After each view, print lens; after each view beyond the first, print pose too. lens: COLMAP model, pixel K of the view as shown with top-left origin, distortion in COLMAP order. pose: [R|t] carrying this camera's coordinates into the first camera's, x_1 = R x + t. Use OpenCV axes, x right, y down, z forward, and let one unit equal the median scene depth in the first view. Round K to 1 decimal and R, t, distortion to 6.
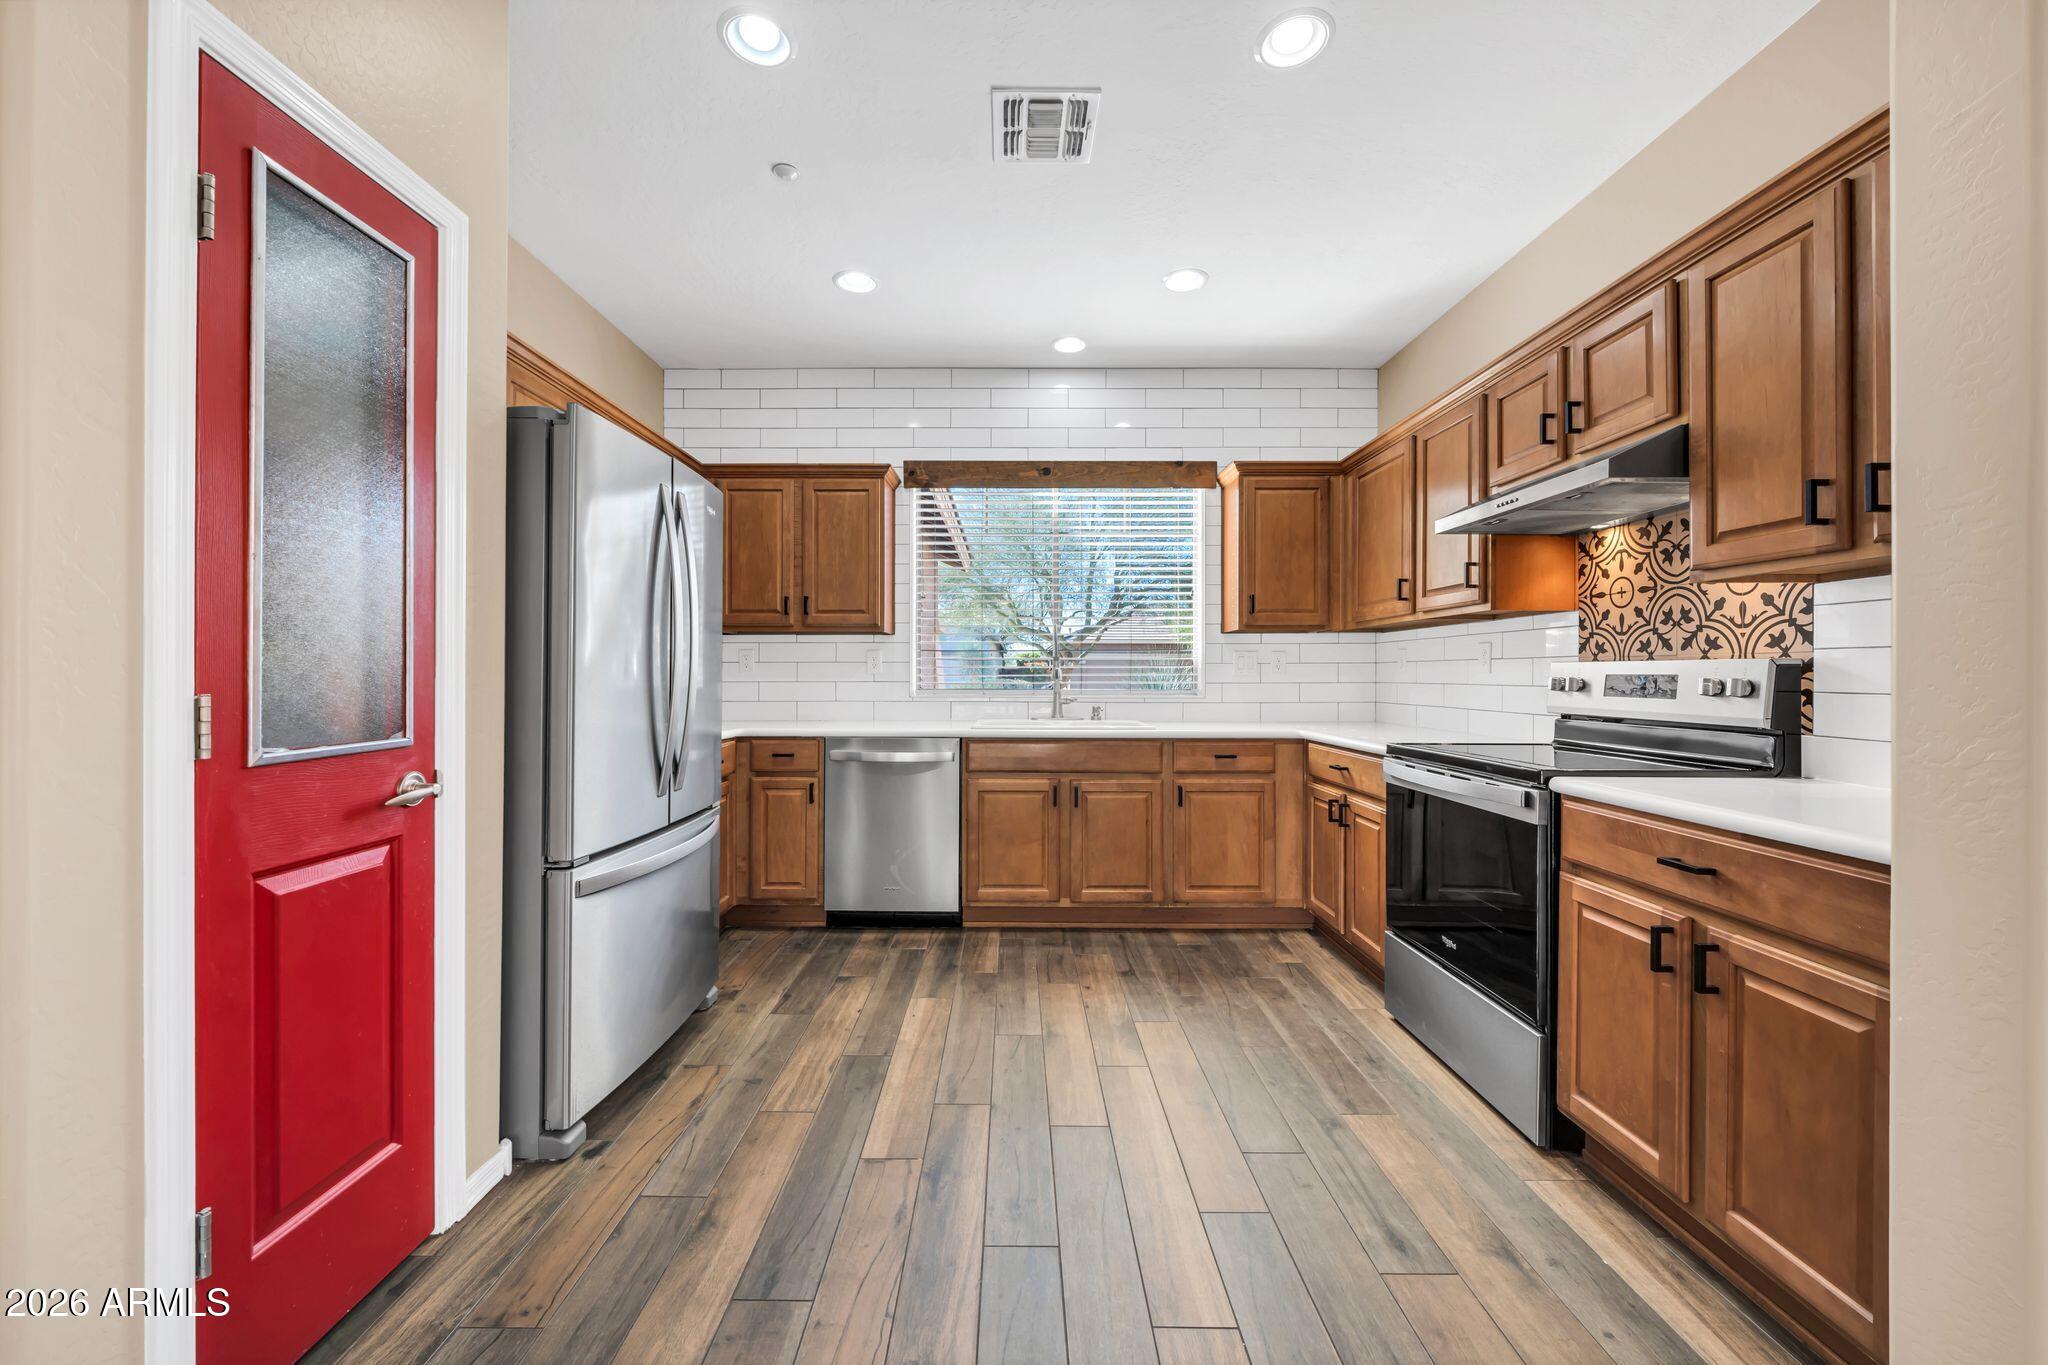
lens RADIAL K [[770.0, 0, 1005.6], [0, 770.0, 675.7], [0, 0, 1]] dist [0.000518, 0.000048]
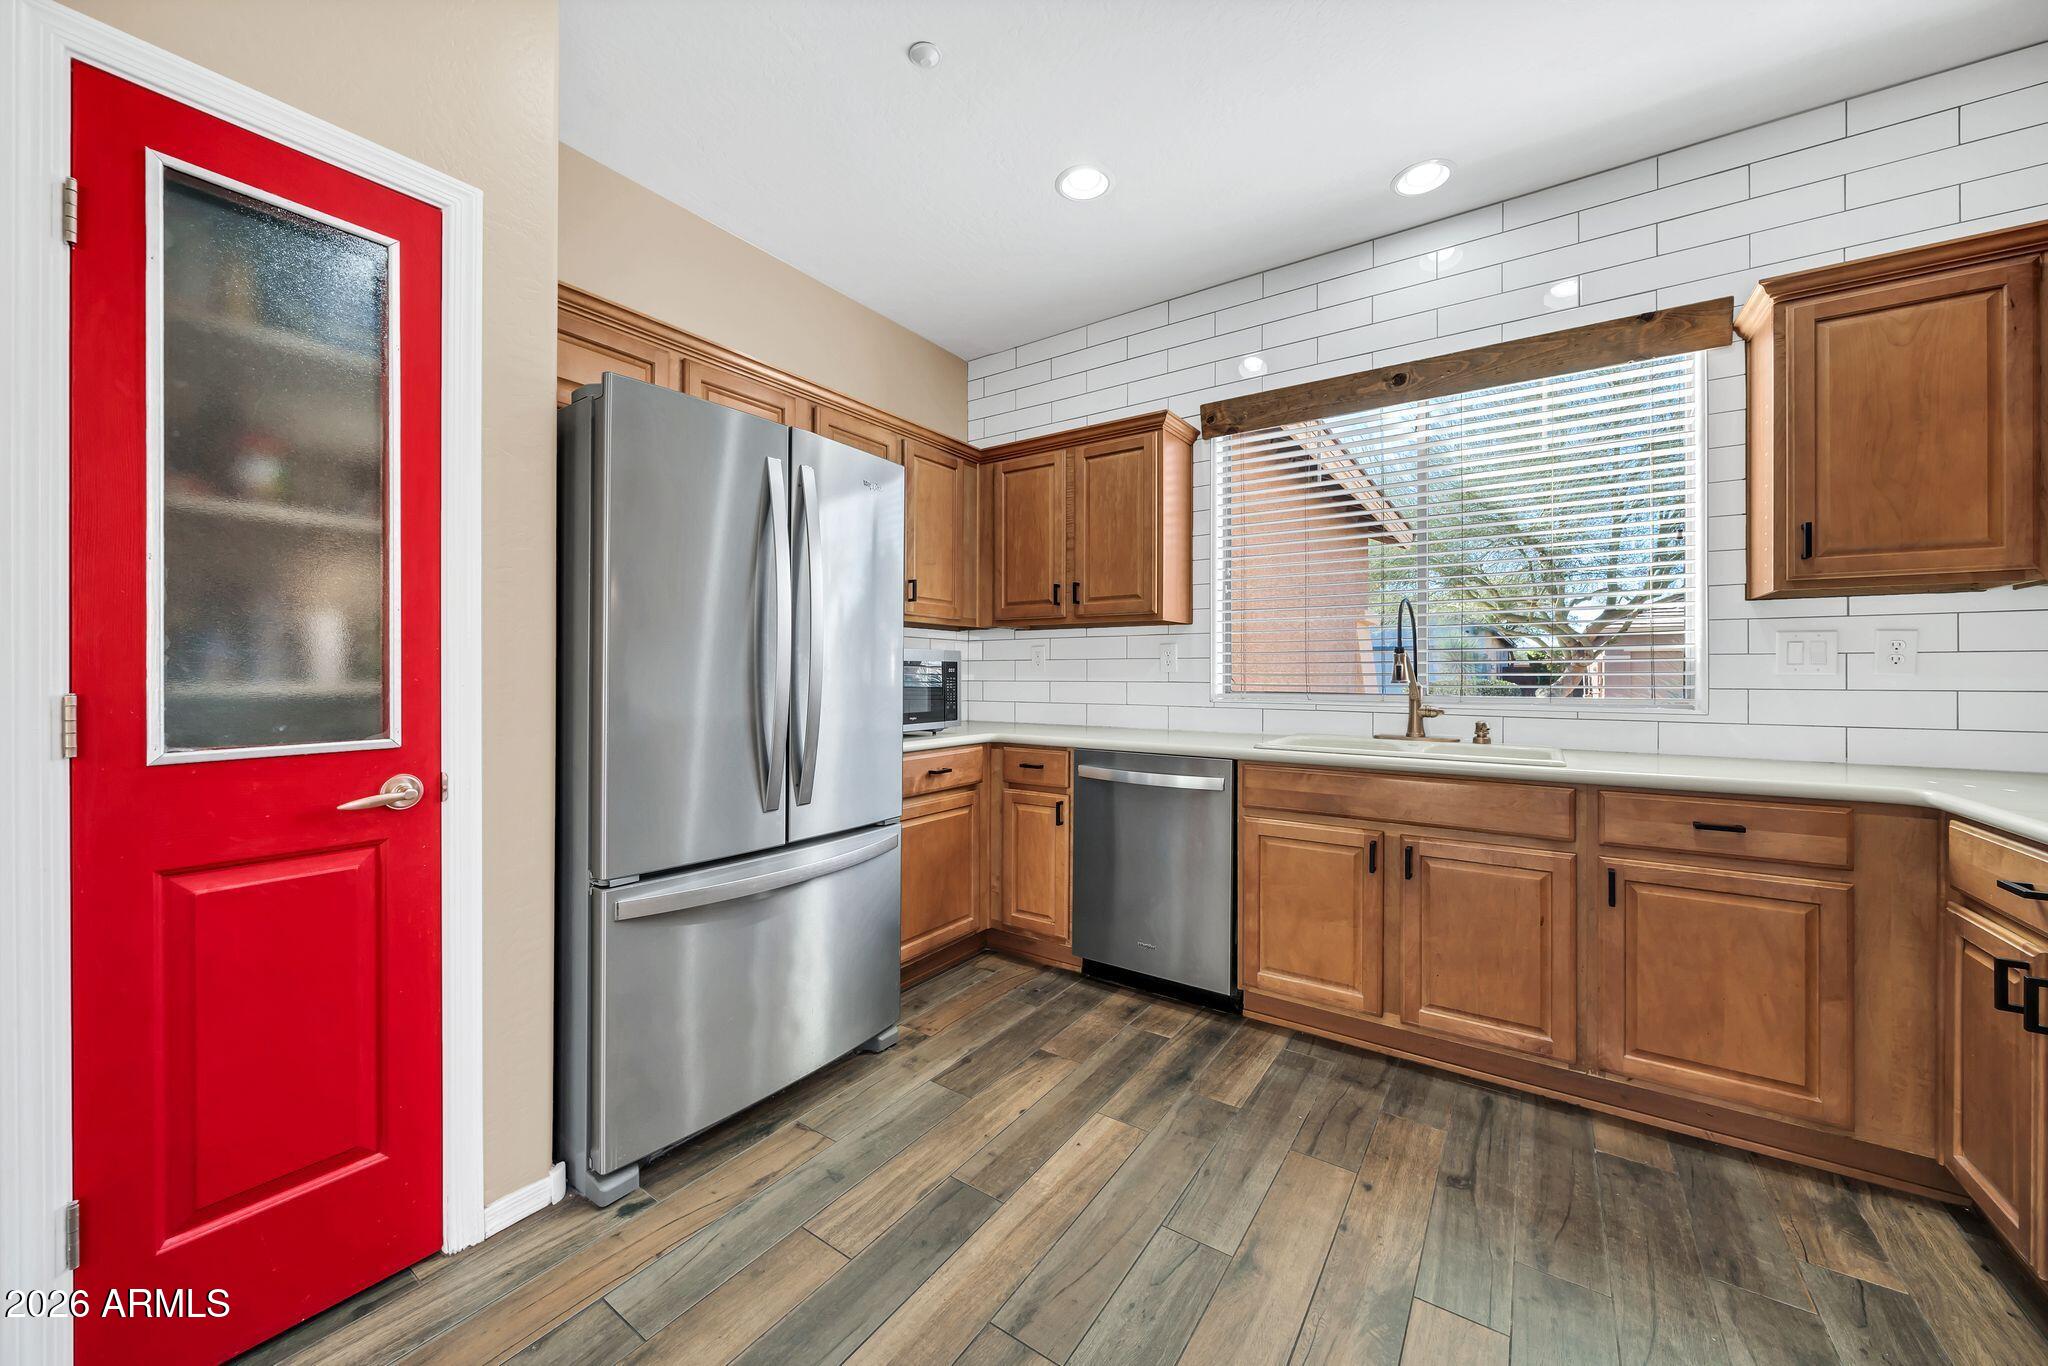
lens RADIAL K [[755.6, 0, 1010.1], [0, 755.6, 673.6], [0, 0, 1]] dist [-0.003372, -0.000163]
pose [[0.824645, 0.001211, -0.565650, 0.219192], [-0.001423, 0.999999, 0.000067, -0.001541], [0.565649, 0.000750, 0.824645, 0.361310]]
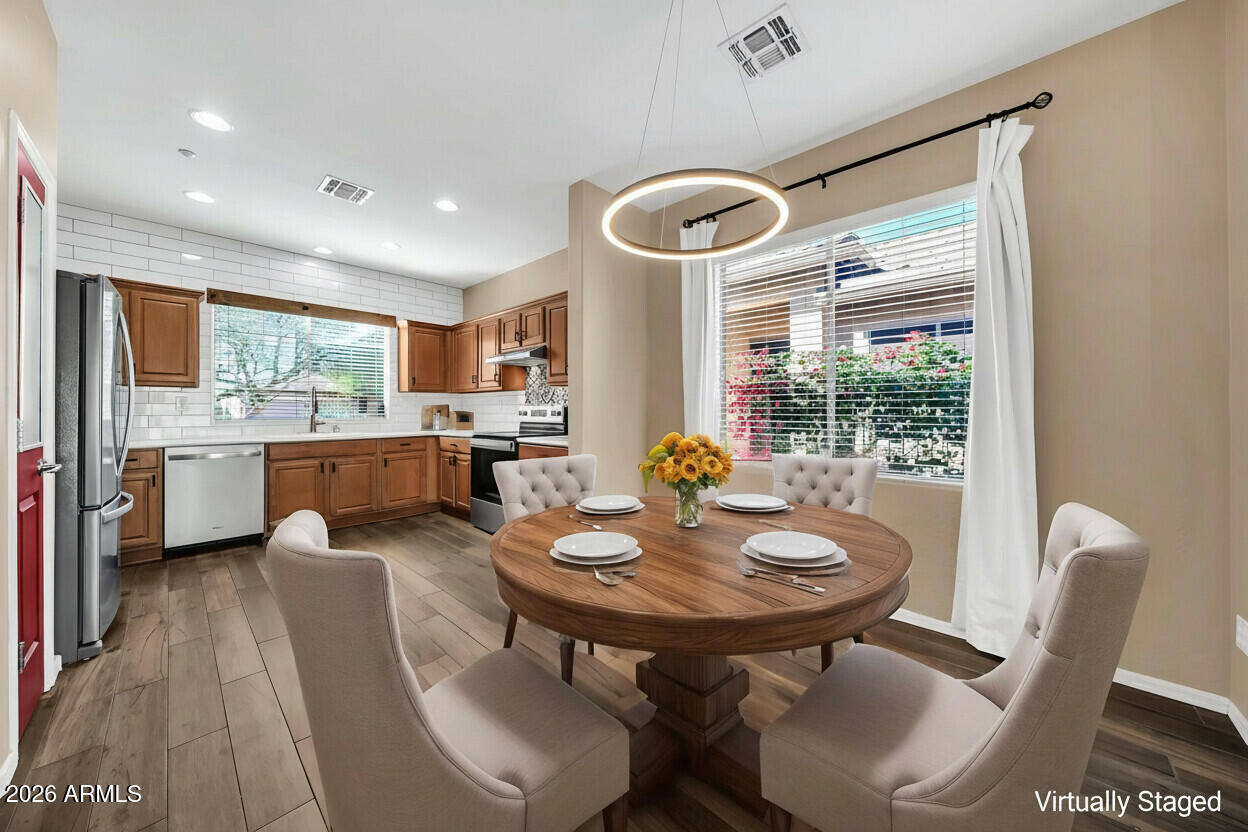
lens RADIAL K [[433.5, 0, 608.6], [0, 433.5, 410.4], [0, 0, 1]] dist [0.000420, -0.000017]
pose [[0.691604, -0.003111, 0.722270, -0.315791], [0.003552, 0.999993, 0.000906, 0.000174], [-0.722268, 0.001939, 0.691610, -0.490211]]
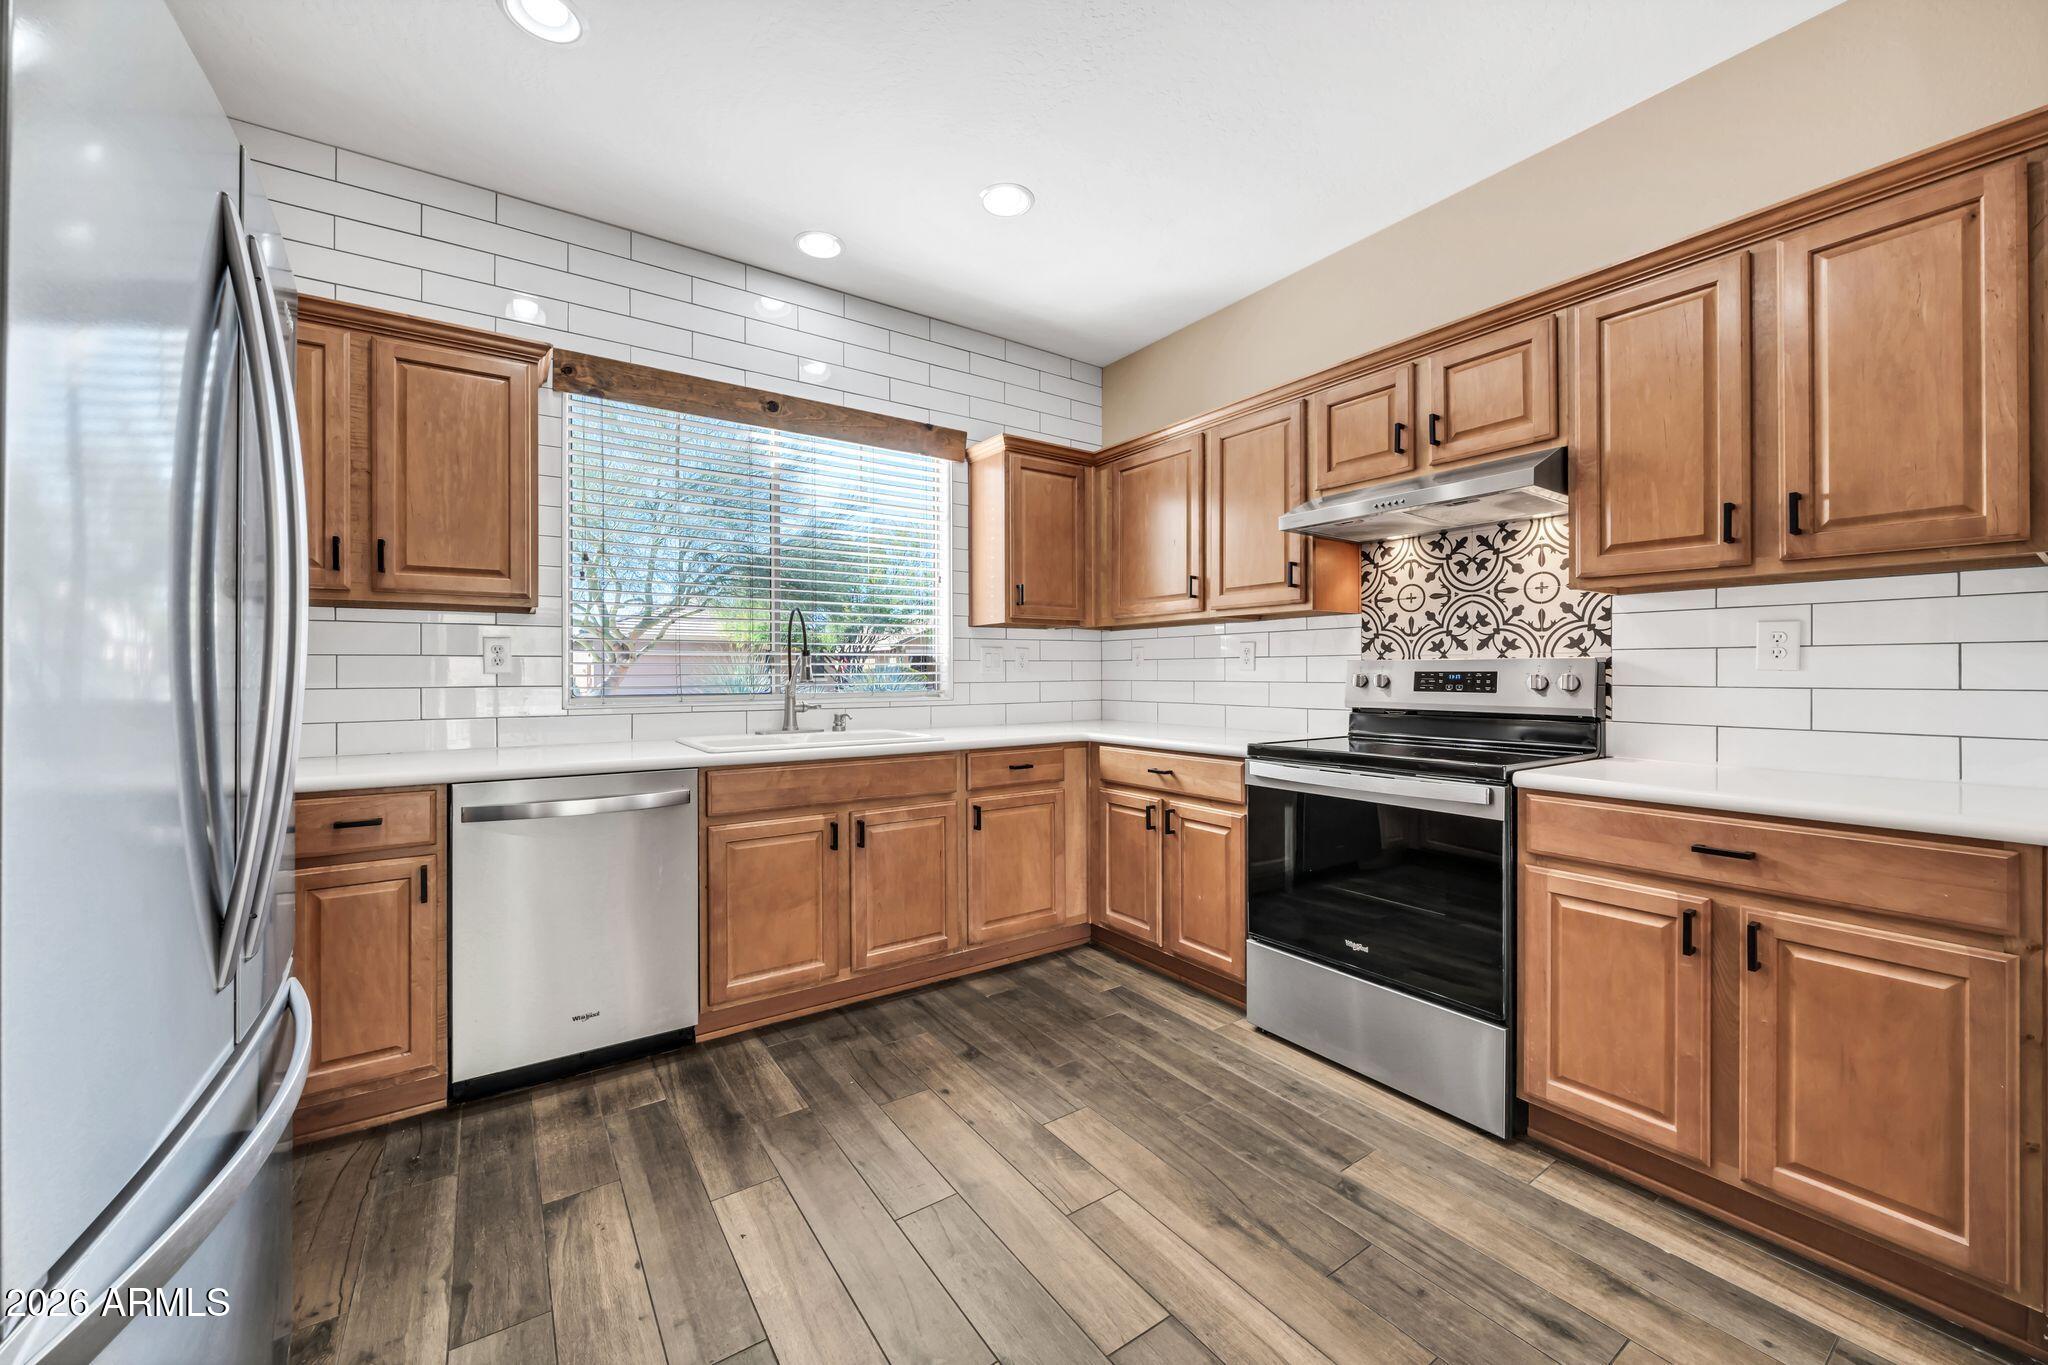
lens RADIAL K [[766.3, 0, 1006.4], [0, 766.3, 672.9], [0, 0, 1]] dist [-0.001557, -0.000195]
pose [[0.822832, -0.004499, 0.568268, -0.277542], [0.005125, 0.999987, 0.000497, -0.002518], [-0.568262, 0.002504, 0.822844, 0.366764]]
